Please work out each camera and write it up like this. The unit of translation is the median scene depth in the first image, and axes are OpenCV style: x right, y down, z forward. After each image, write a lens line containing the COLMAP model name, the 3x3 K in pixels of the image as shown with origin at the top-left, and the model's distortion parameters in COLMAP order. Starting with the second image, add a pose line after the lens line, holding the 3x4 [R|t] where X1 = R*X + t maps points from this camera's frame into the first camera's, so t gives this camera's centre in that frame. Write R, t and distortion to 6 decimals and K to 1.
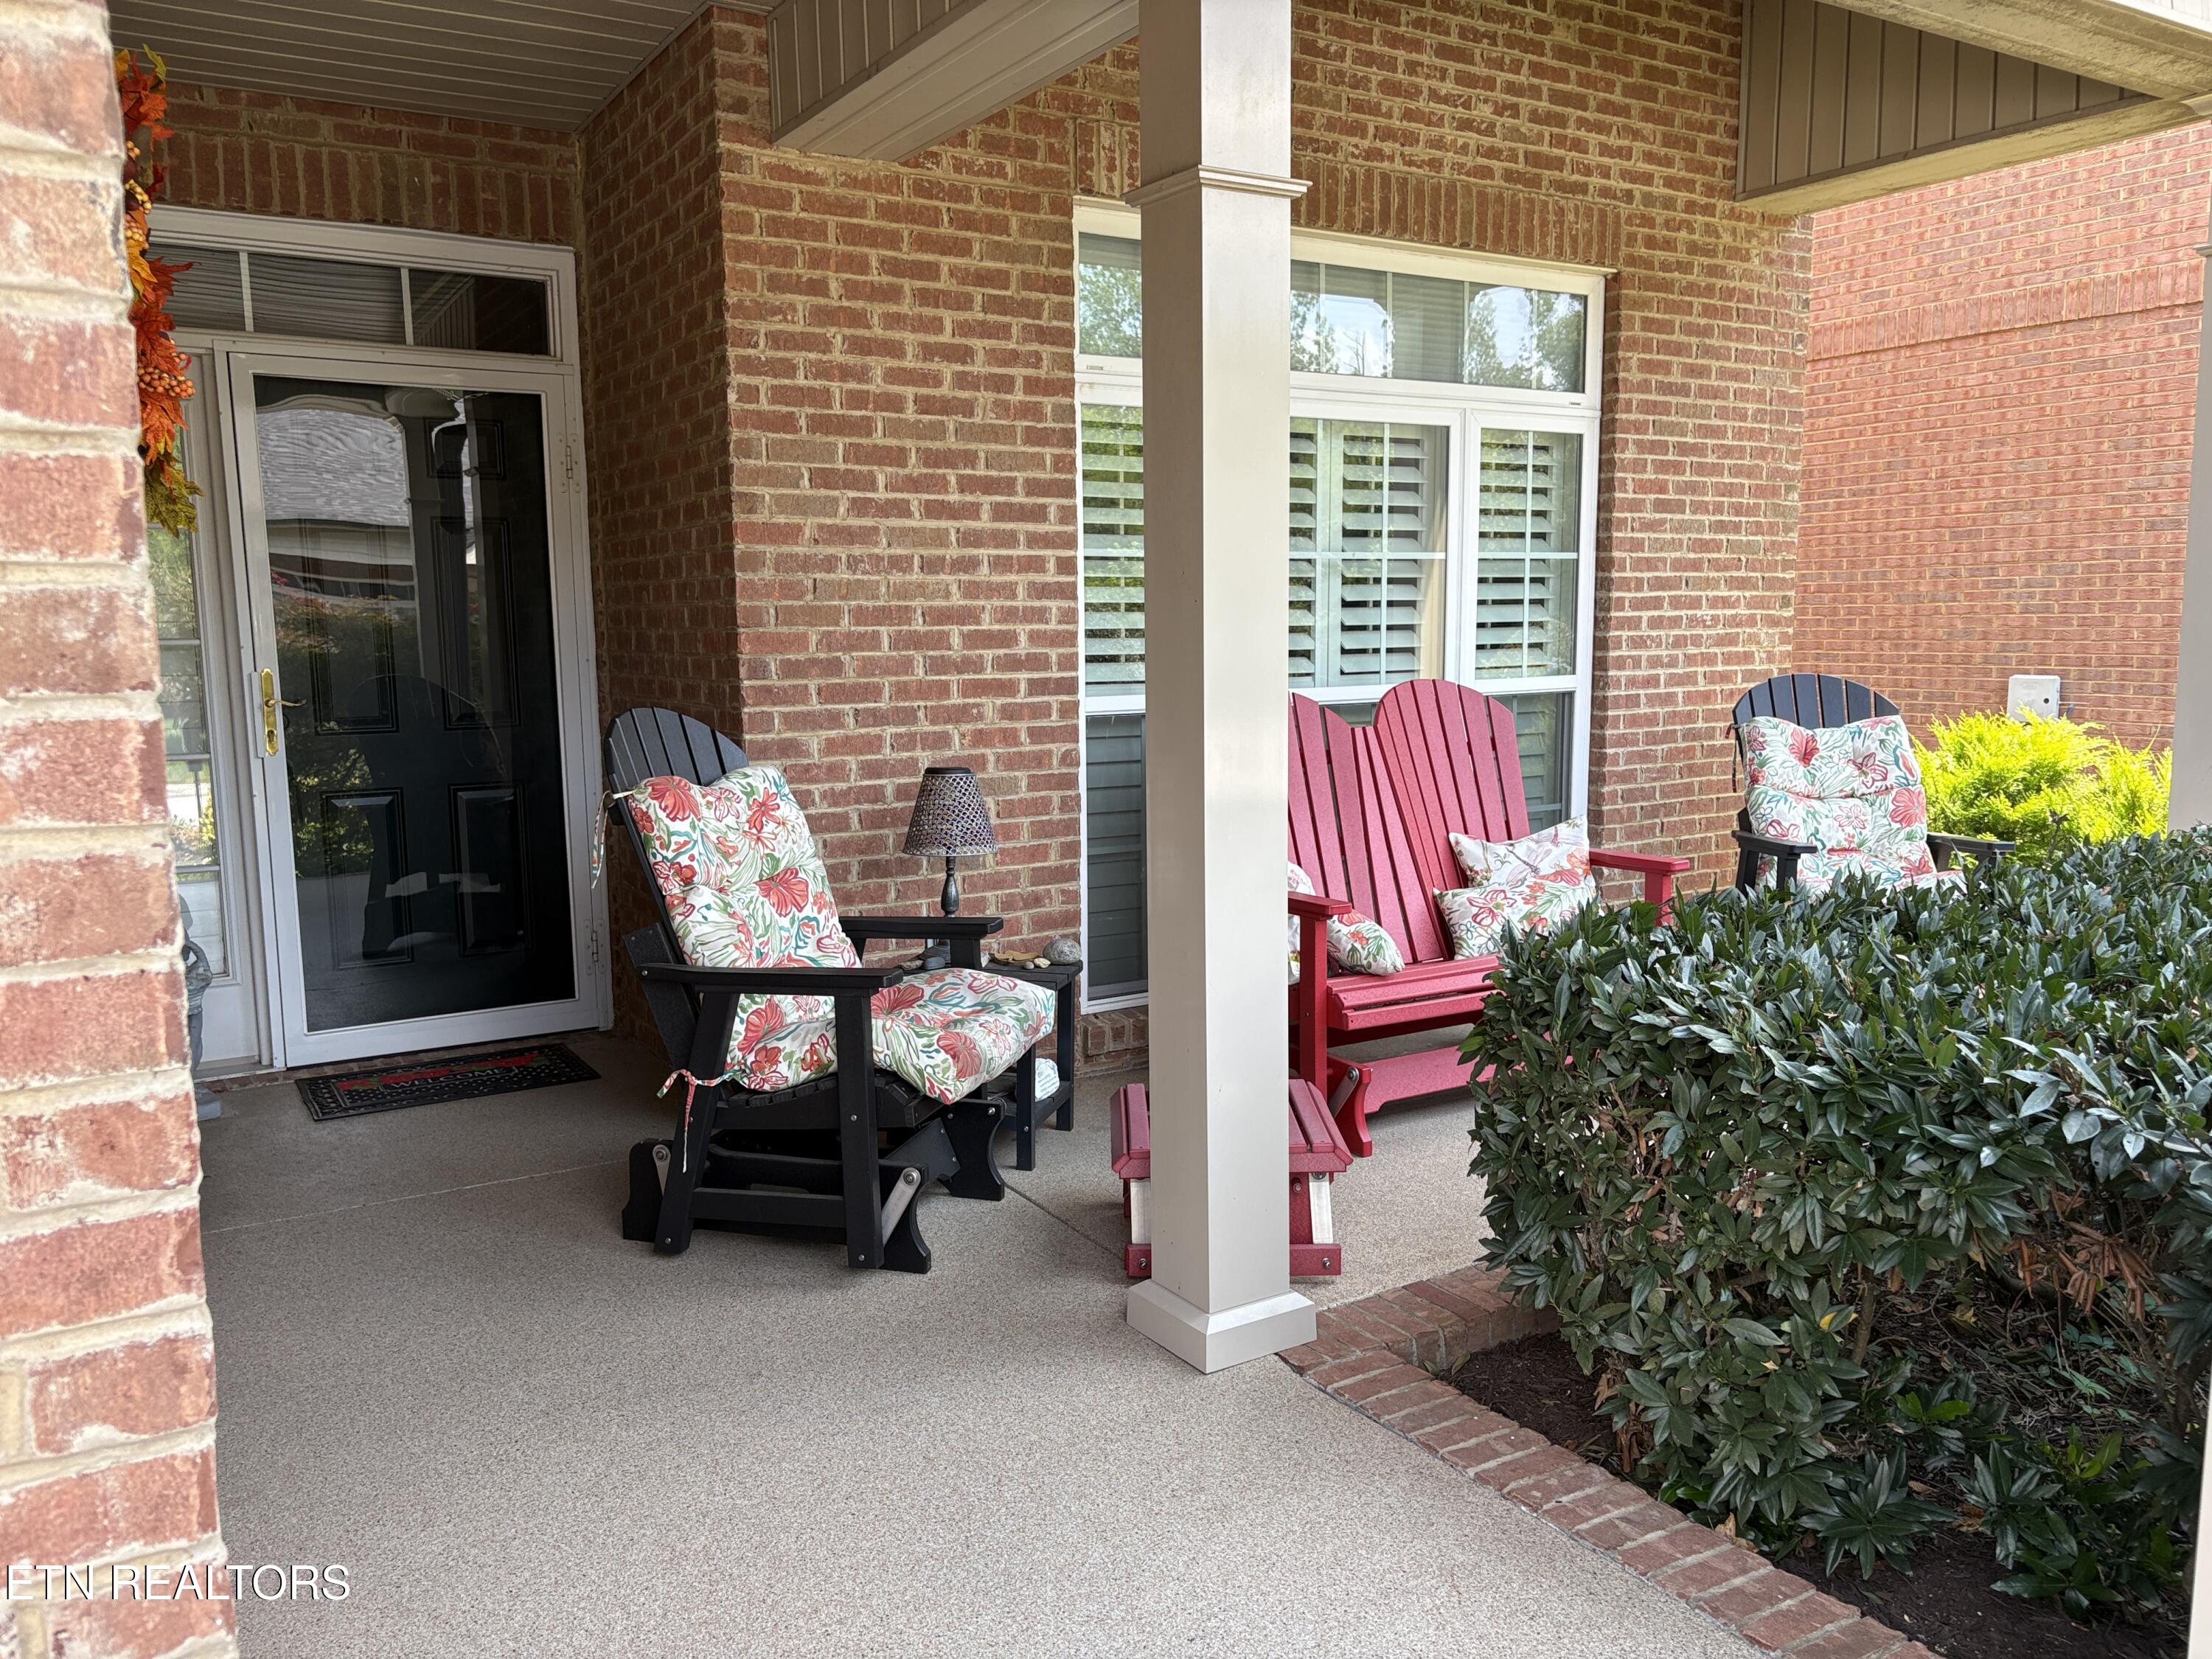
lens RADIAL K [[1665.2, 0, 1108.0], [0, 1665.2, 831.8], [0, 0, 1]] dist [0.078565, -0.108055]
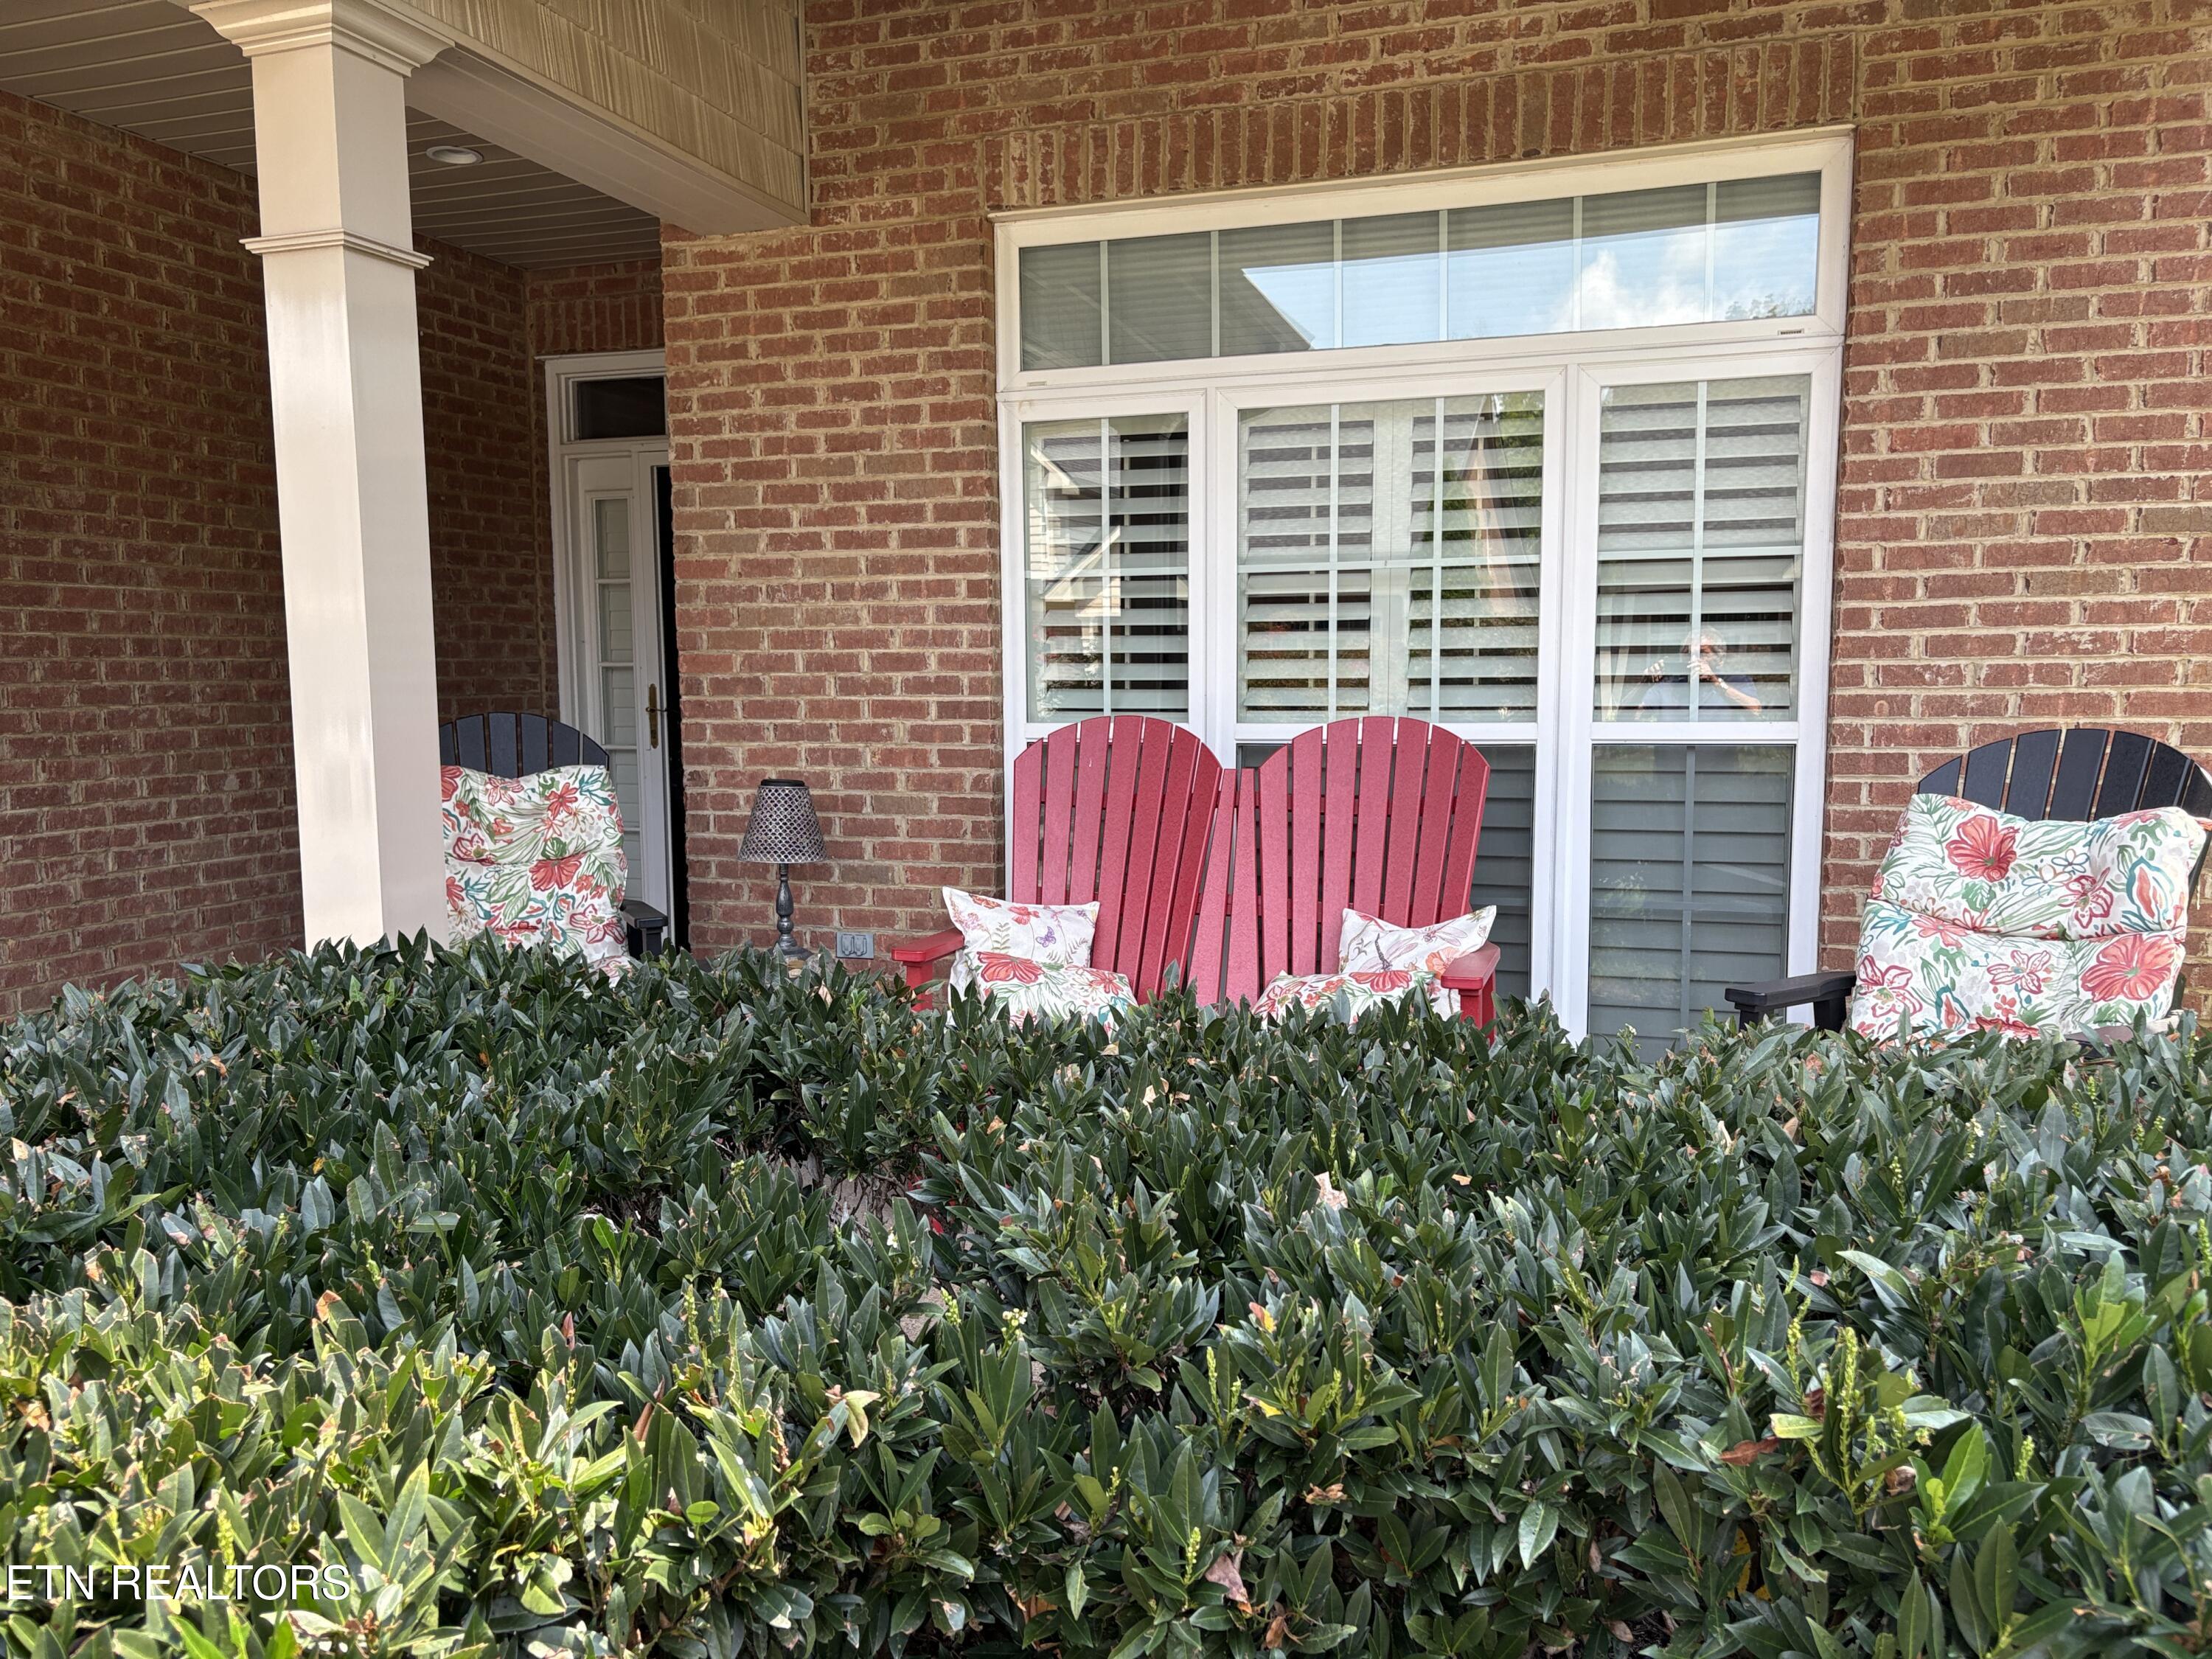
lens RADIAL K [[1665.2, 0, 1108.0], [0, 1665.2, 831.8], [0, 0, 1]] dist [0.078565, -0.108055]
pose [[0.647459, 0.081367, -0.757744, 0.814299], [-0.095381, 0.995118, 0.025358, -0.050216], [0.756108, 0.055857, 0.652059, 0.436072]]
